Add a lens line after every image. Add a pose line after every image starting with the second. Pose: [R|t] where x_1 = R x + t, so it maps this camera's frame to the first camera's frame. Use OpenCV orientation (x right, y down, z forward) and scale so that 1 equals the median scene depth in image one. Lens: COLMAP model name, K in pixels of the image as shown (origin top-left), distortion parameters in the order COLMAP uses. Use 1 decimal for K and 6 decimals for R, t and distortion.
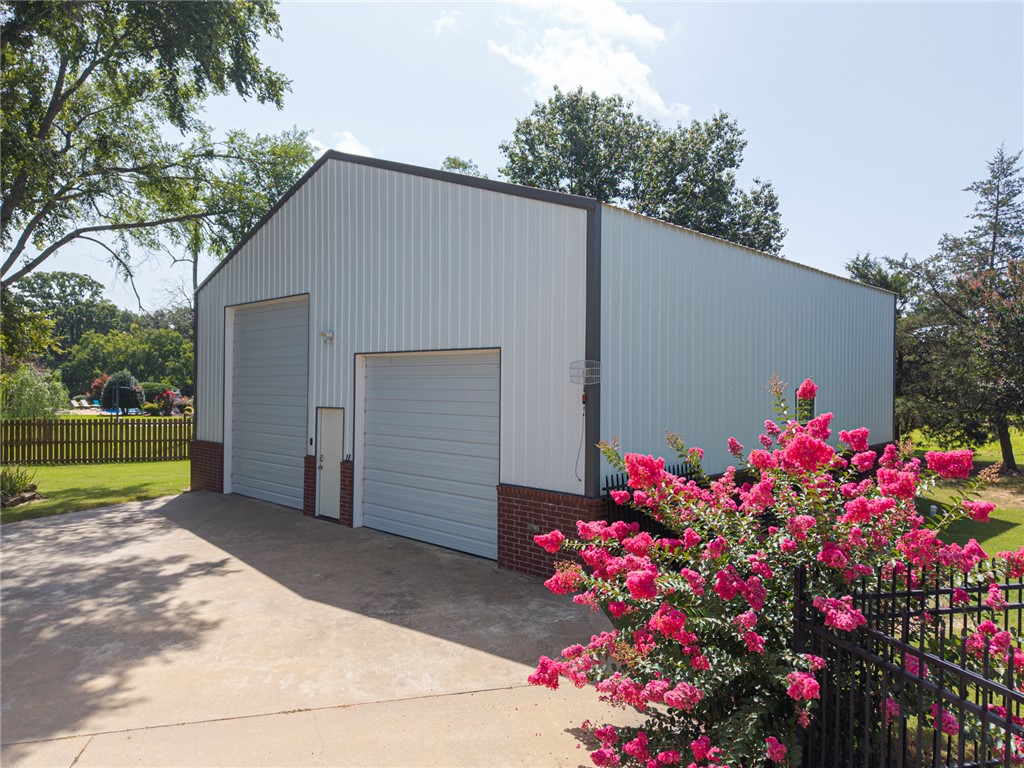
lens RADIAL K [[706.6, 0, 512.2], [0, 706.6, 361.8], [0, 0, 1]] dist [-0.048552, 0.000904]
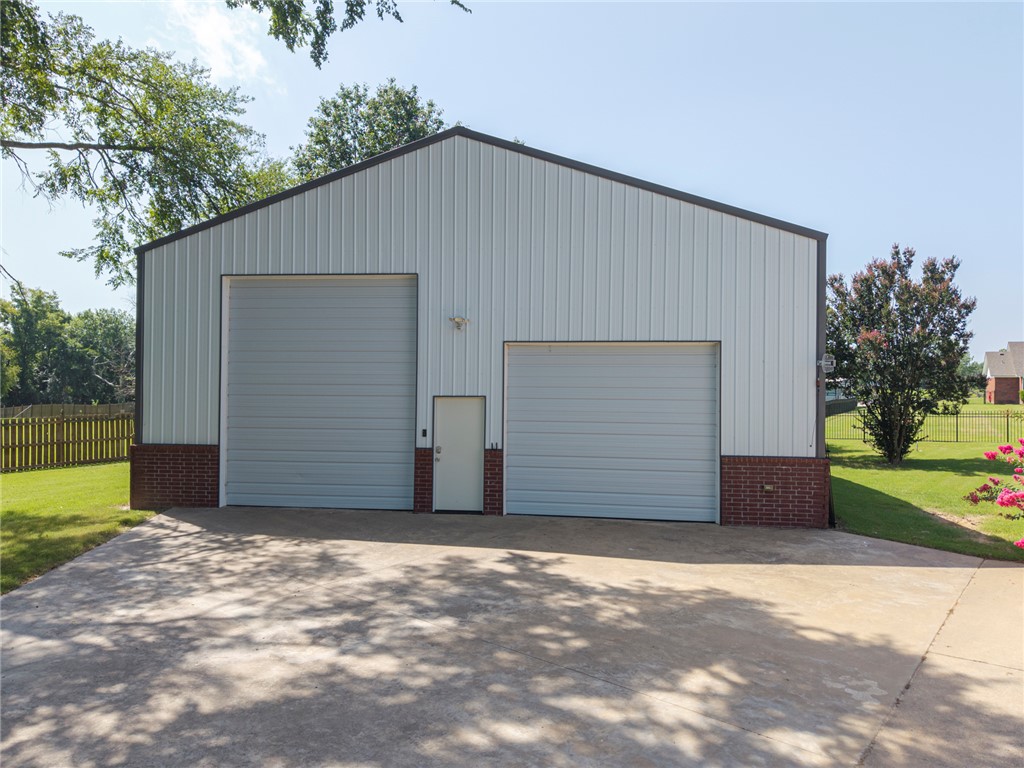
lens RADIAL K [[703.3, 0, 512.0], [0, 703.3, 384.0], [0, 0, 1]] dist [0.057020, -0.067566]
pose [[0.809775, 0.013045, 0.586595, -1.046087], [-0.026351, 0.999553, 0.014148, 0.045346], [-0.586148, -0.026914, 0.809757, 0.250606]]
